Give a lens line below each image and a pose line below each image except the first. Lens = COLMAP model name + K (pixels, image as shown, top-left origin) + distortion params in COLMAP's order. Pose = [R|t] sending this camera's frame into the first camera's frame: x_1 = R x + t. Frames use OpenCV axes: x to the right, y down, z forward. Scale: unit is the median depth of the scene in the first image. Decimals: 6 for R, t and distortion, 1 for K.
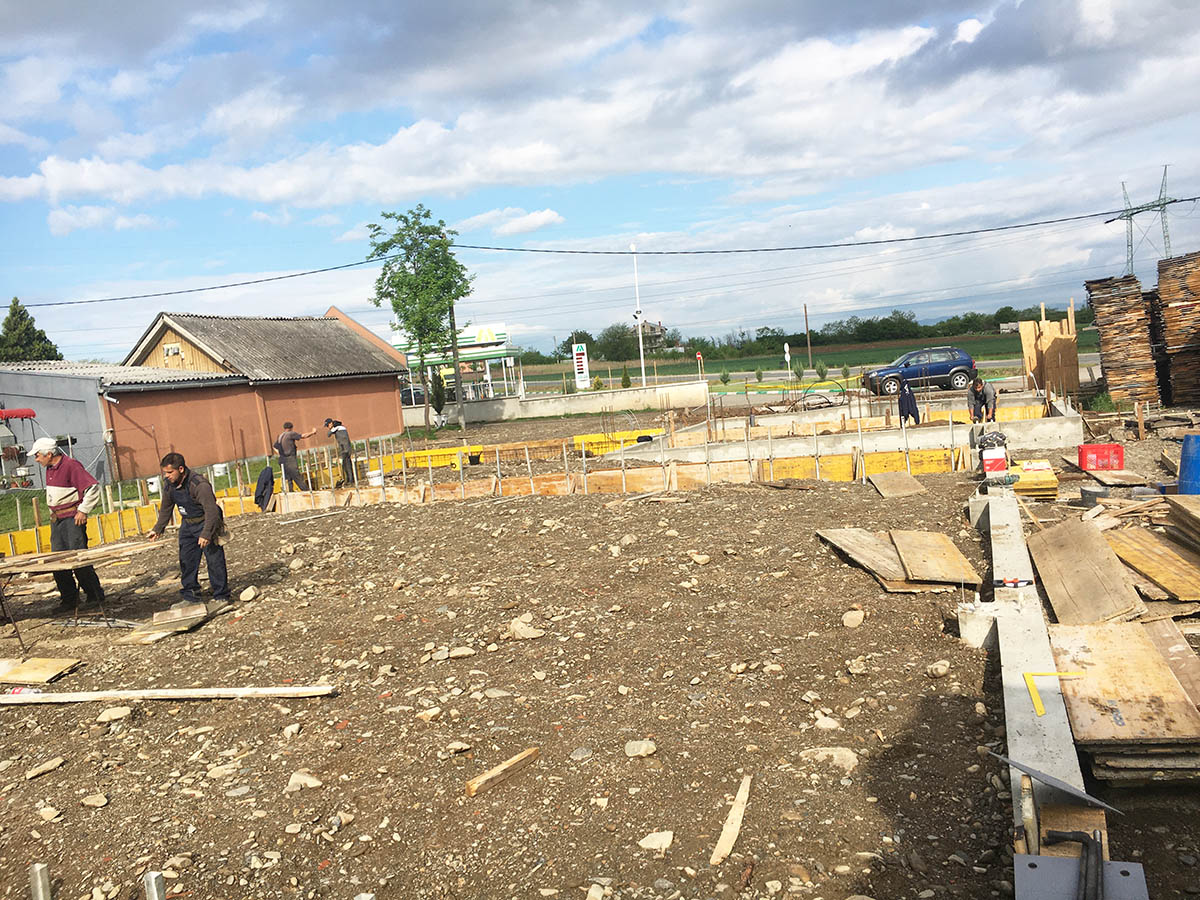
lens RADIAL K [[1038.1, 0, 600.0], [0, 1038.1, 450.0], [0, 0, 1]] dist [0.017535, -0.001506]
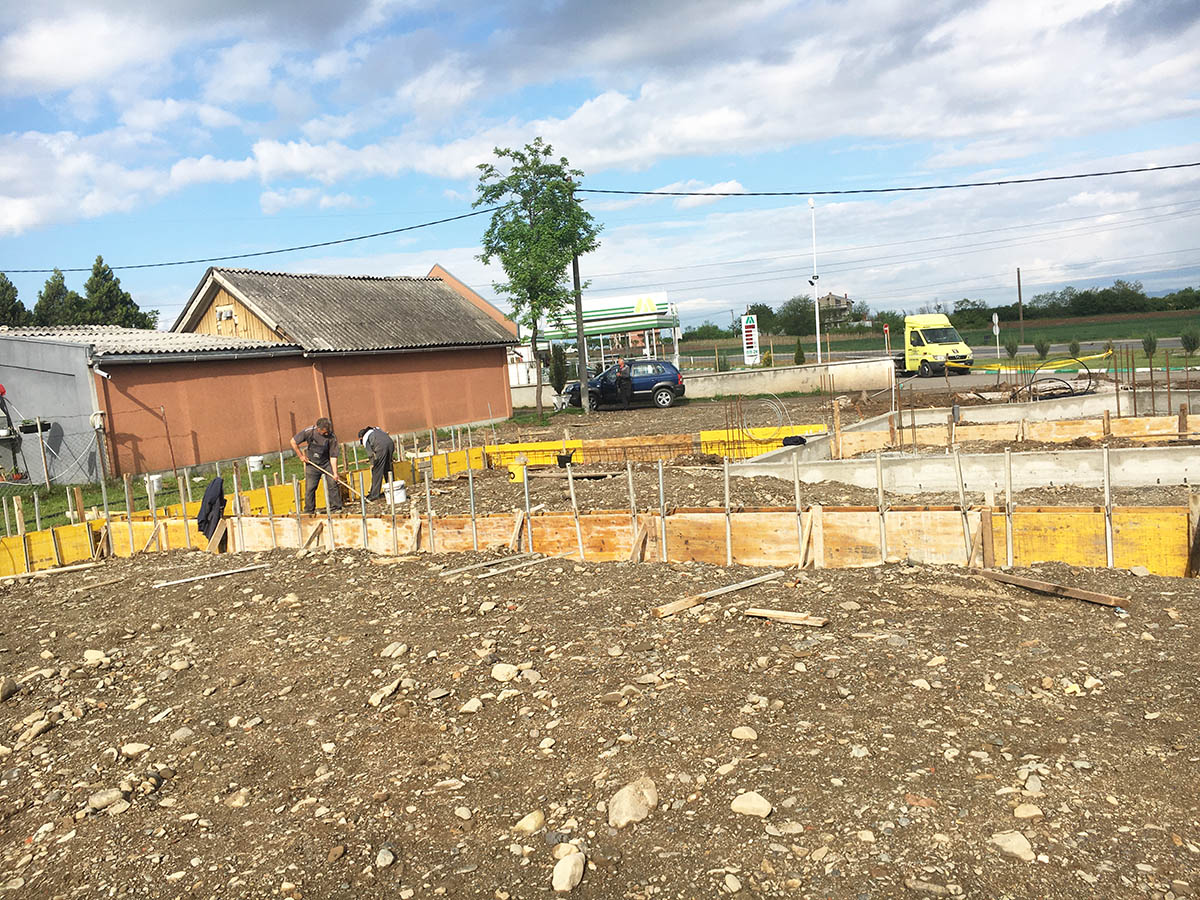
lens RADIAL K [[1038.1, 0, 600.0], [0, 1038.1, 450.0], [0, 0, 1]] dist [0.017535, -0.001506]
pose [[0.984752, 0.025532, -0.172082, 0.021600], [-0.021422, 0.999440, 0.025700, -0.012201], [0.172642, -0.021621, 0.984747, 0.186272]]
